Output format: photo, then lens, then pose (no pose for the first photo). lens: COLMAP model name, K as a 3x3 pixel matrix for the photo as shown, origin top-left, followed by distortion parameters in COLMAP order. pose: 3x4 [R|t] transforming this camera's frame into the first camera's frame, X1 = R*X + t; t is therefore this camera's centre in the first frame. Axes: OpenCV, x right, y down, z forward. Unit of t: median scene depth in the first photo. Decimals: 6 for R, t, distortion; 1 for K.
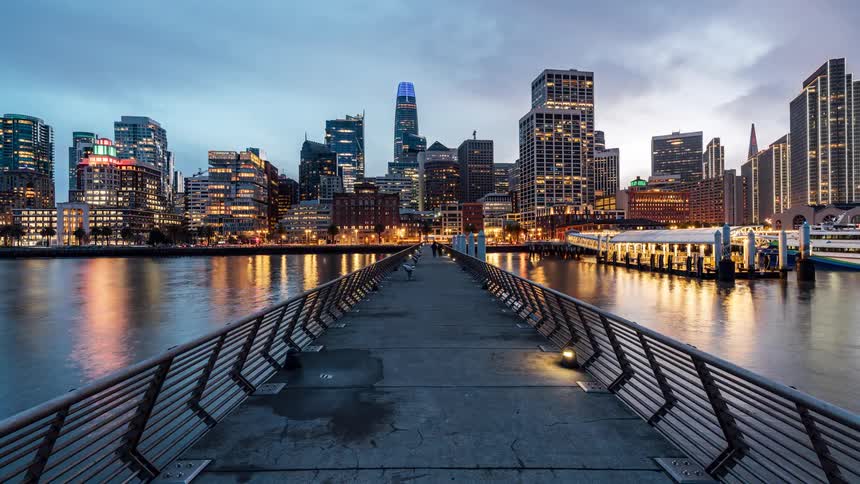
lens RADIAL K [[440.6, 0, 430.0], [0, 440.6, 242.0], [0, 0, 1]] dist [-0.000070, 0.000489]
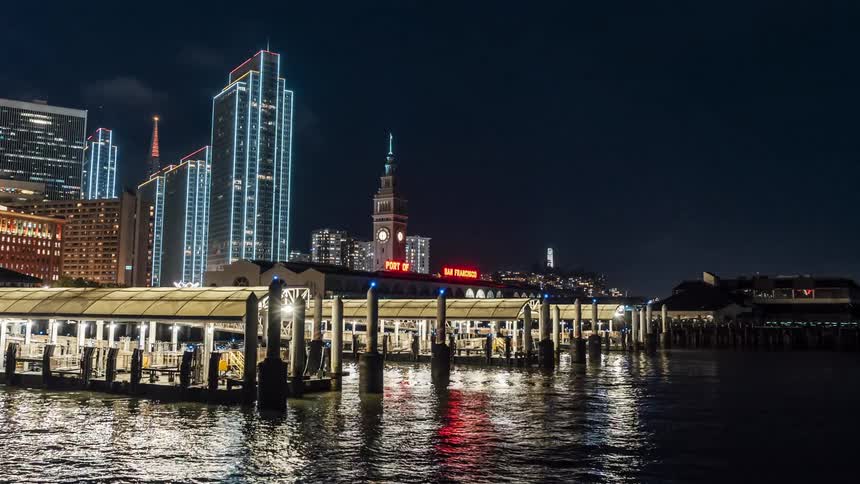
lens RADIAL K [[784.5, 0, 430.0], [0, 784.5, 242.0], [0, 0, 1]] dist [-0.005236, -0.001833]
pose [[0.494469, 0.096230, 0.863852, 0.020776], [-0.010742, 0.994453, -0.104630, 0.001972], [-0.869129, 0.042456, 0.492760, 0.192698]]
